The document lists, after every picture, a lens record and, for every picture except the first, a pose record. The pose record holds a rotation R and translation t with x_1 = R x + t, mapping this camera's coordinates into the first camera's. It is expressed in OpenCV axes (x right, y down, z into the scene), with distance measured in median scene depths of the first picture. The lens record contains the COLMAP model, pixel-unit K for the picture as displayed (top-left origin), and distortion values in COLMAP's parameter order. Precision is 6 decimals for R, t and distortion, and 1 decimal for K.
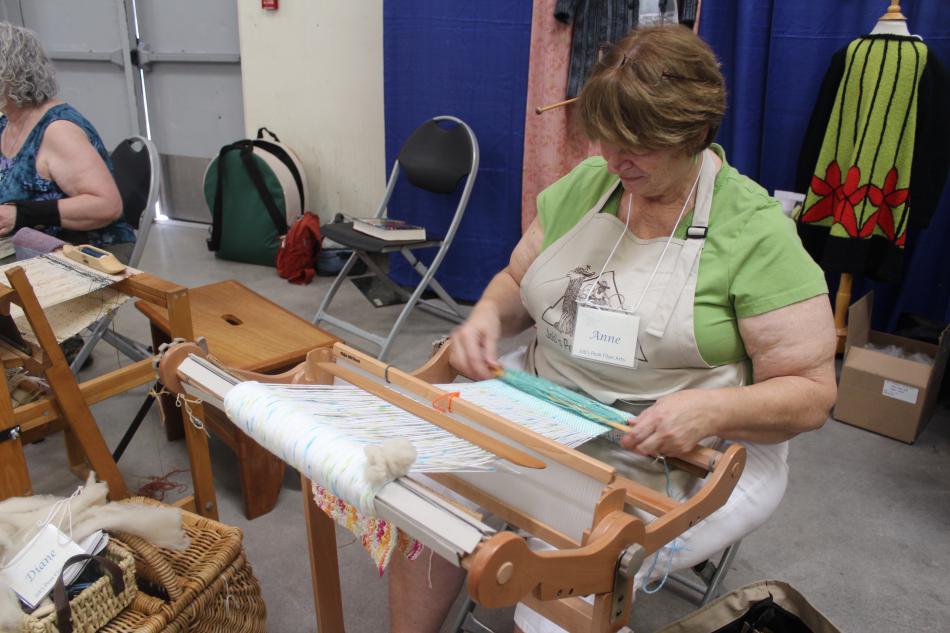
lens RADIAL K [[806.6, 0, 477.0], [0, 806.6, 345.2], [0, 0, 1]] dist [-0.166602, 0.138890]
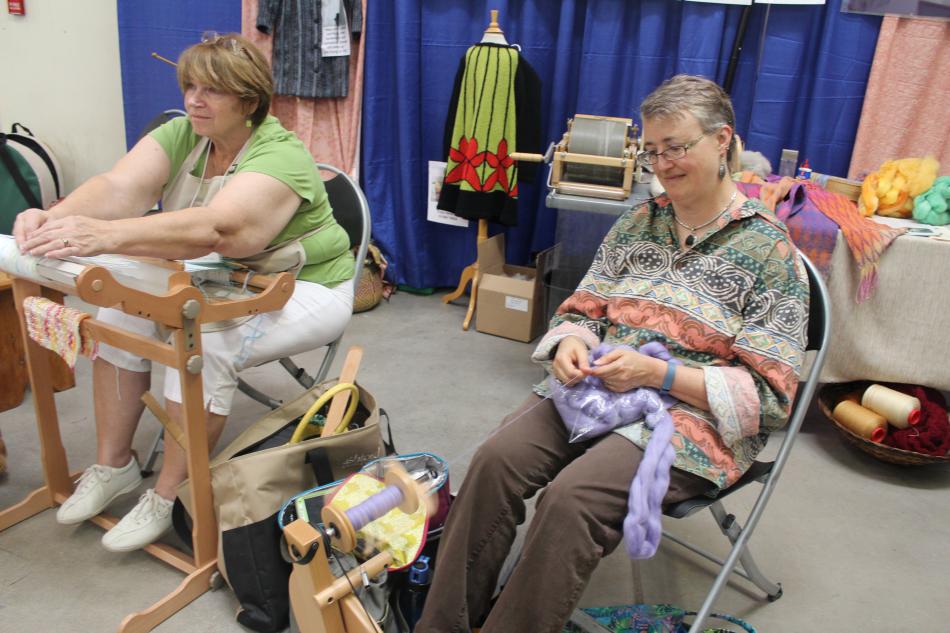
lens RADIAL K [[806.6, 0, 477.0], [0, 806.6, 345.2], [0, 0, 1]] dist [-0.166602, 0.138890]
pose [[0.969826, -0.047521, 0.239121, 0.134998], [0.053045, 0.998452, -0.016715, 0.143755], [-0.237956, 0.028895, 0.970846, -0.317369]]
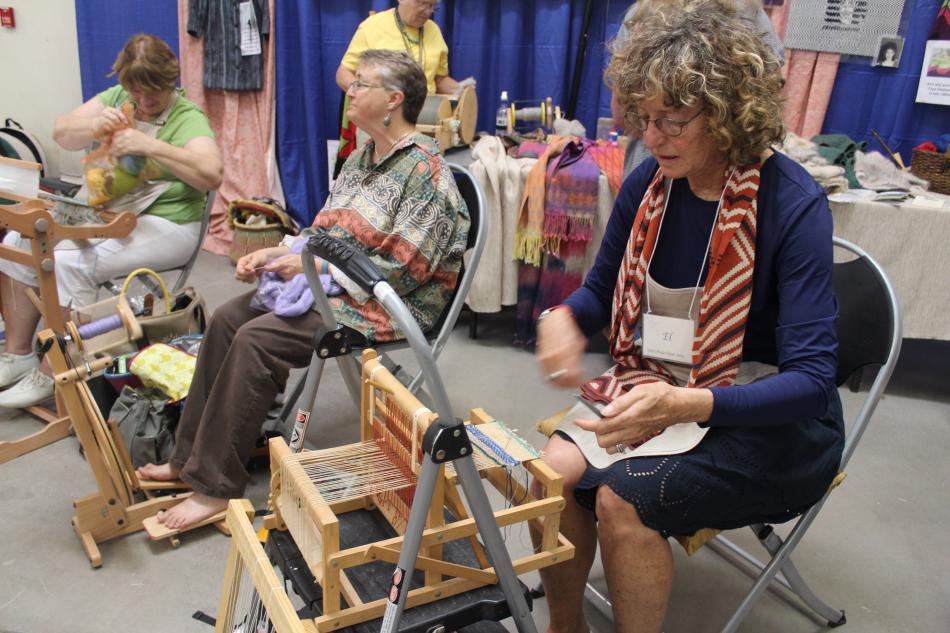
lens RADIAL K [[806.6, 0, 477.0], [0, 806.6, 345.2], [0, 0, 1]] dist [-0.166602, 0.138890]
pose [[0.982634, -0.046821, 0.179552, 0.398100], [0.052154, 0.998324, -0.025098, 0.280339], [-0.178075, 0.034027, 0.983428, -0.620209]]
